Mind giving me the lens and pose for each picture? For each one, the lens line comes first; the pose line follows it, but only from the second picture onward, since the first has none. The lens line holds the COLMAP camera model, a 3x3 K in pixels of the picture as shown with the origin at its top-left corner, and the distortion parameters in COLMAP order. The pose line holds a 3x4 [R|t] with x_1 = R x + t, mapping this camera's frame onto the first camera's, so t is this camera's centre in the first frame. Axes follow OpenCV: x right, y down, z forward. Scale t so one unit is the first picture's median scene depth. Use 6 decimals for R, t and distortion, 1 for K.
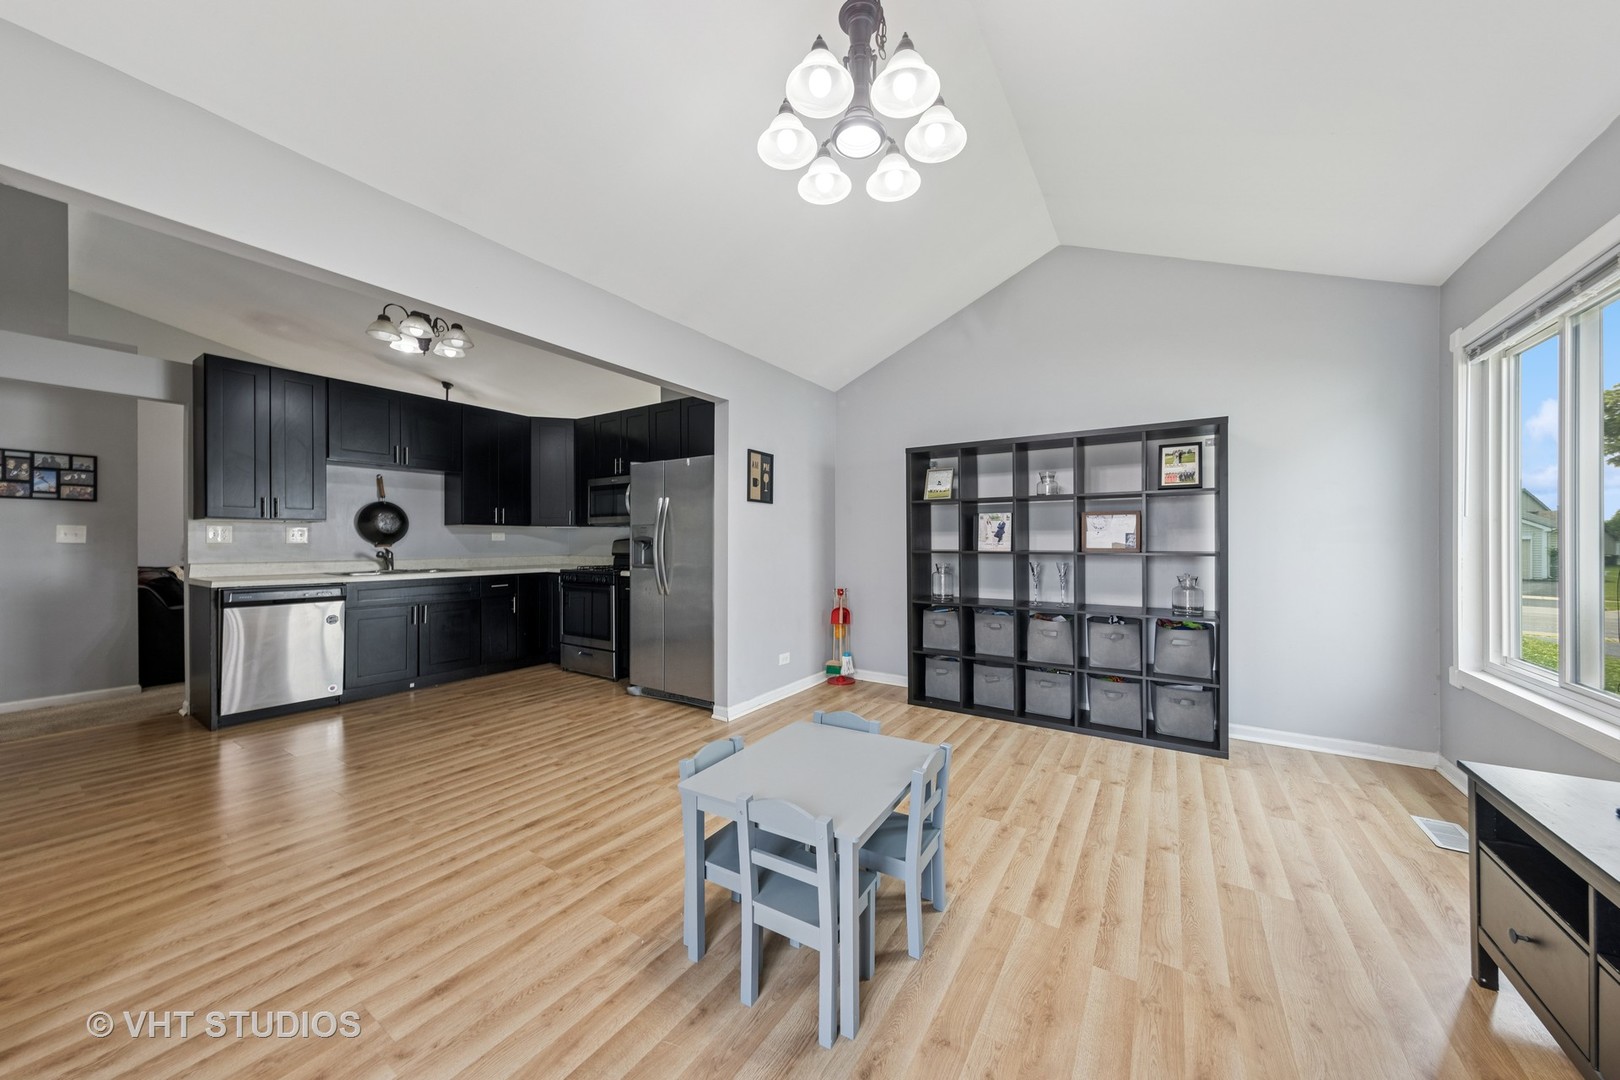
lens RADIAL K [[545.8, 0, 810.4], [0, 545.8, 543.2], [0, 0, 1]] dist [0.000801, 0.000011]
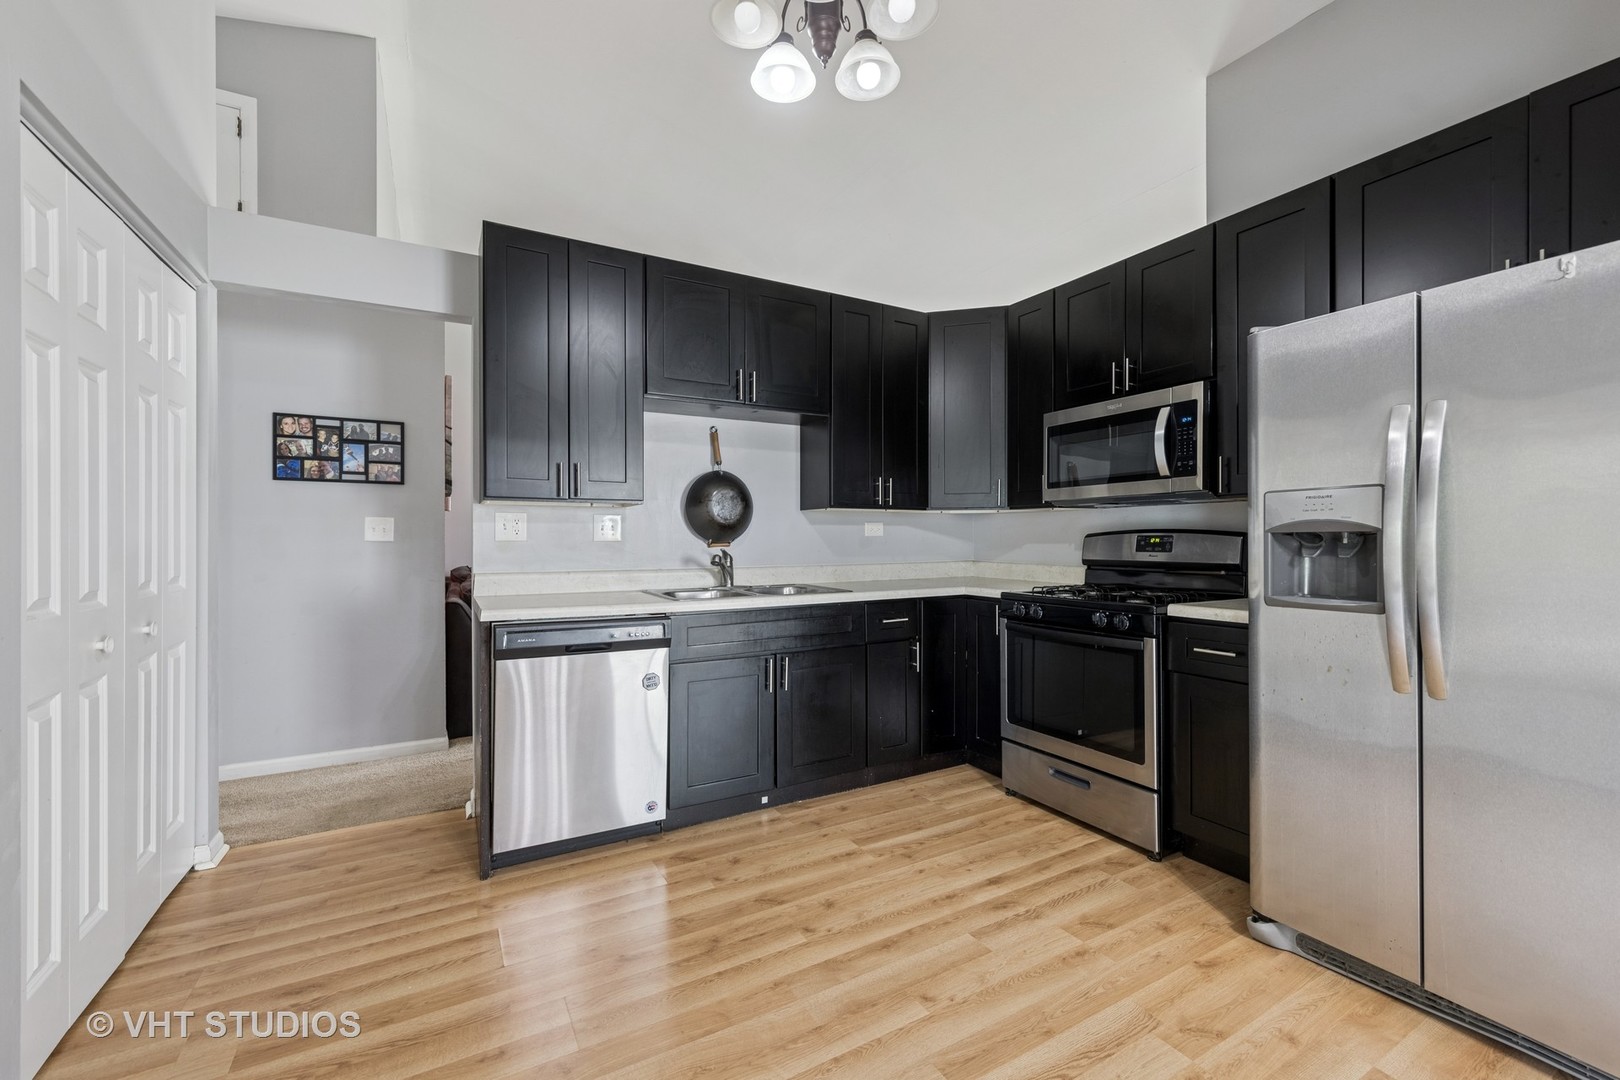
lens RADIAL K [[659.4, 0, 821.5], [0, 659.4, 536.9], [0, 0, 1]] dist [0.000115, -0.000061]
pose [[0.888019, -0.003786, -0.459791, -0.403272], [0.001674, 0.999986, -0.005003, -0.000488], [0.459804, 0.003673, 0.888013, 0.472356]]
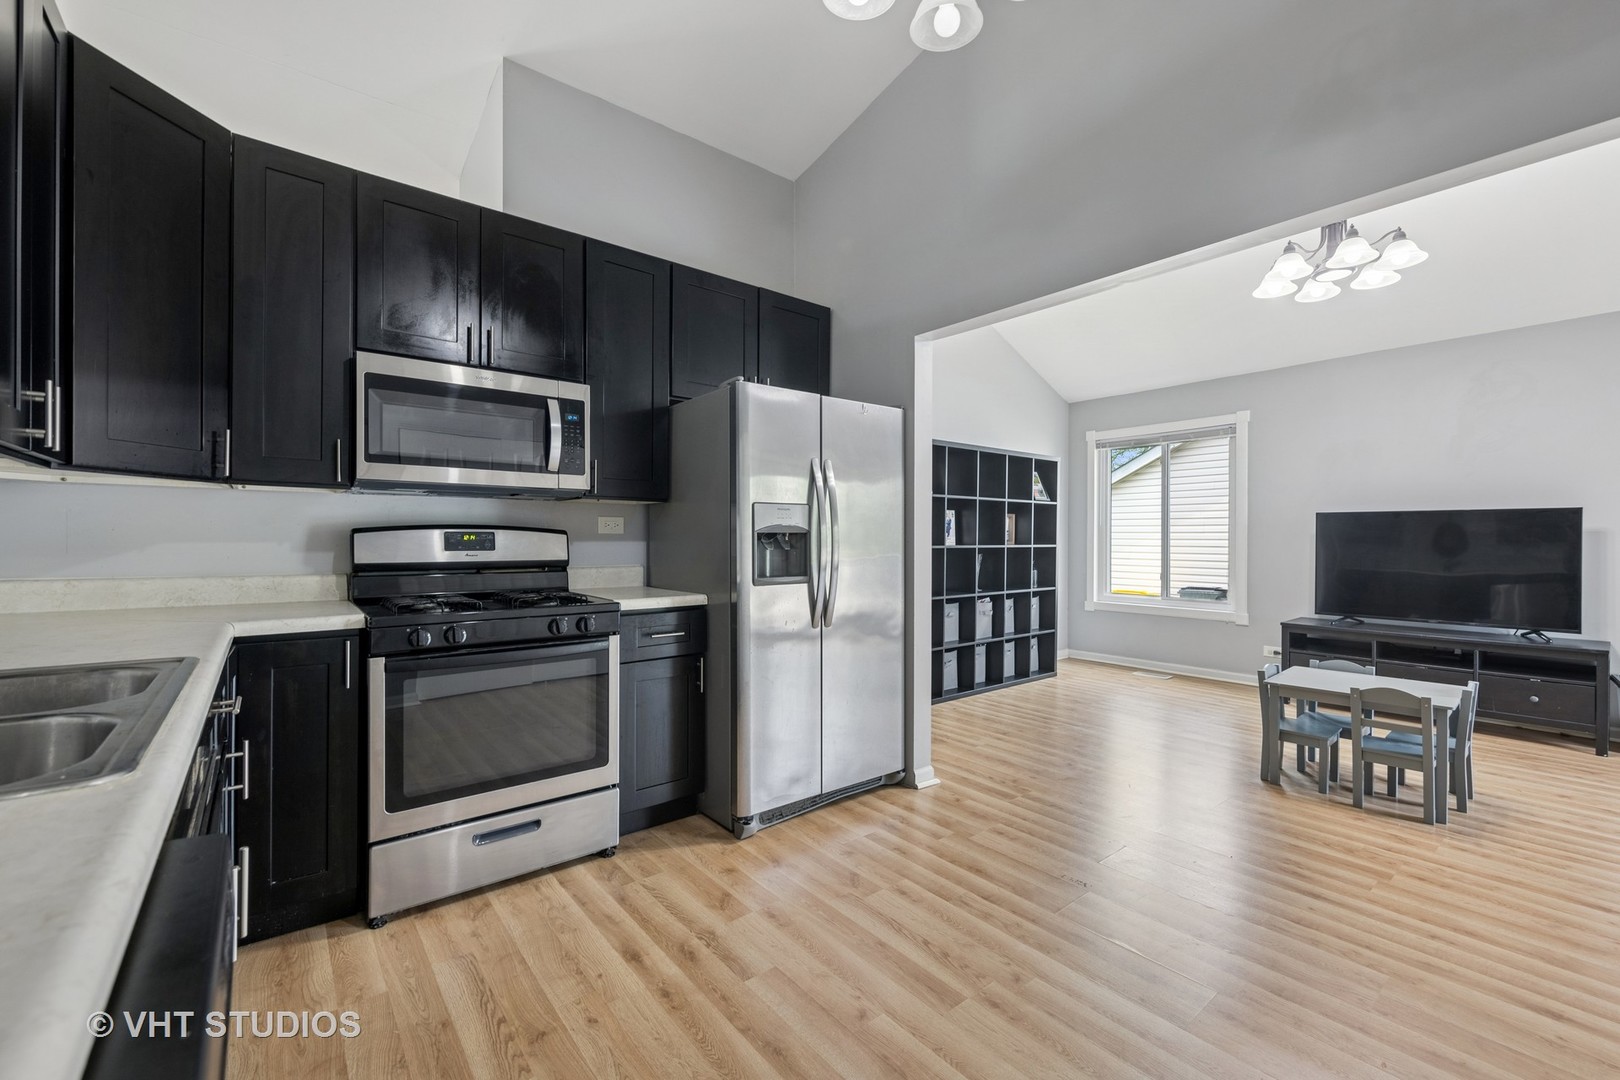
lens RADIAL K [[671.8, 0, 810.0], [0, 671.8, 540.0], [0, 0, 1]] dist [0.000474, 0.000120]
pose [[0.317937, -0.003063, 0.948107, -0.937554], [-0.001687, 0.999991, 0.003796, -0.000485], [-0.948110, -0.002806, 0.317929, 0.778561]]
